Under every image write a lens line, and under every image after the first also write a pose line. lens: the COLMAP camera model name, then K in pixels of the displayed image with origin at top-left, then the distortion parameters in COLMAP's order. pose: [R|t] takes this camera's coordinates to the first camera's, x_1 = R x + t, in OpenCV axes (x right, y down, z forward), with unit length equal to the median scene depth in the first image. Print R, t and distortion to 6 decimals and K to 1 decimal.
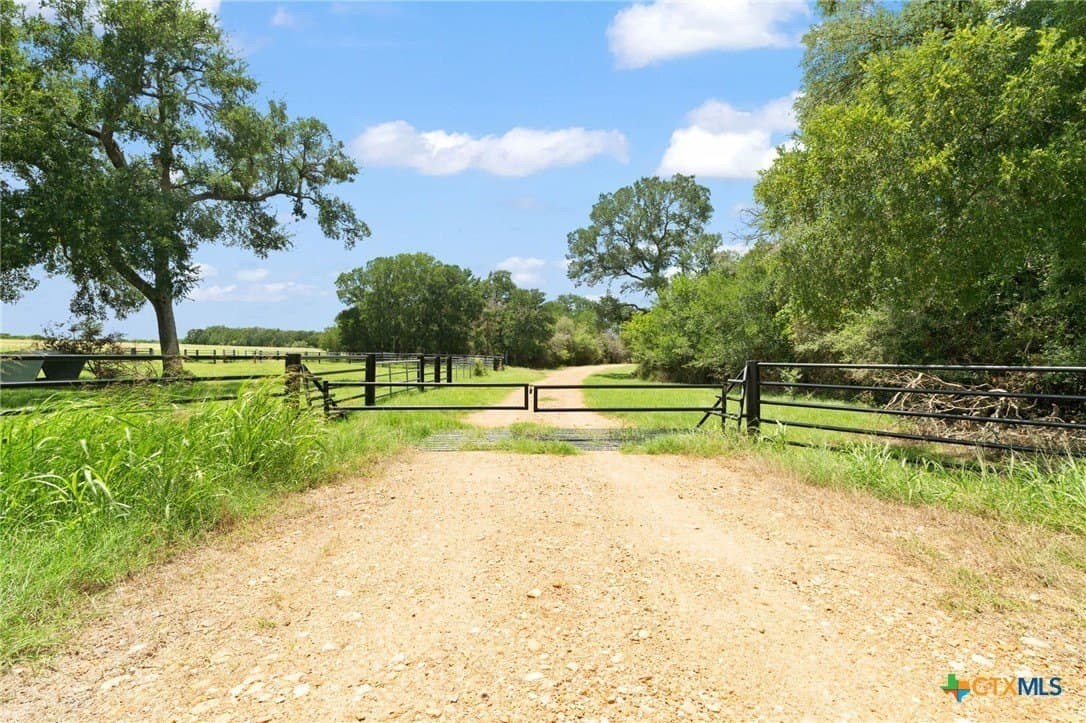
lens RADIAL K [[510.3, 0, 542.6], [0, 510.3, 356.4], [0, 0, 1]] dist [0.003879, -0.000023]
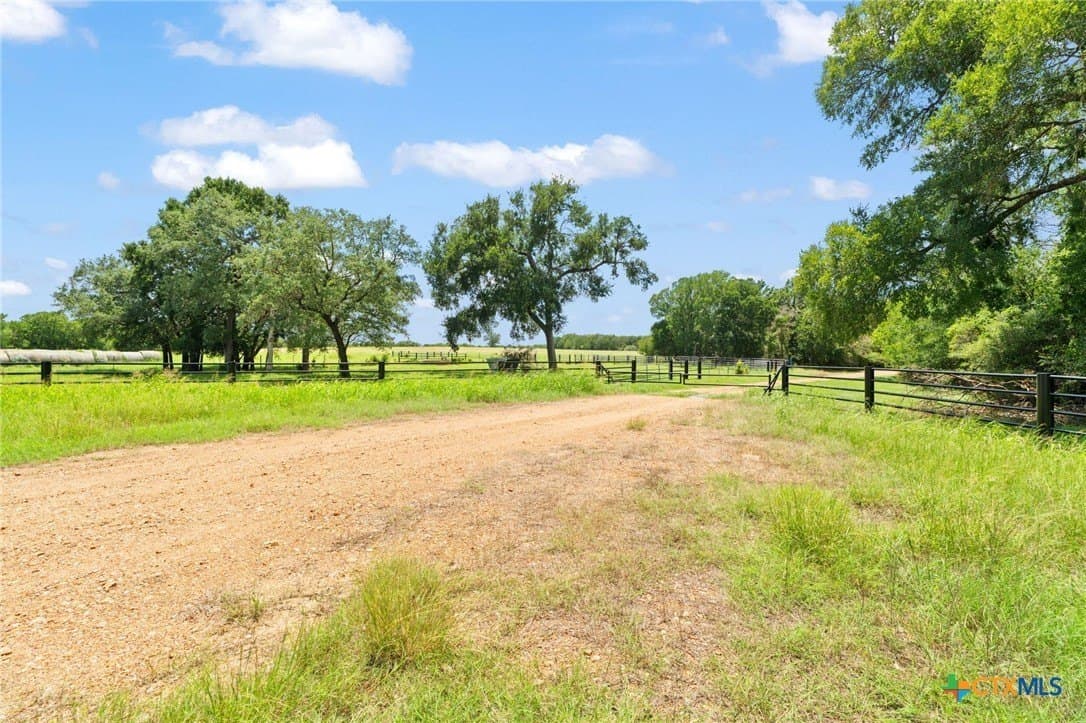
lens RADIAL K [[510.3, 0, 542.9], [0, 510.3, 359.7], [0, 0, 1]] dist [0.003879, -0.000023]
pose [[0.814370, 0.003645, -0.580335, 0.271508], [-0.001488, 0.999990, 0.004194, -0.006609], [0.580344, -0.002552, 0.814367, -0.446597]]
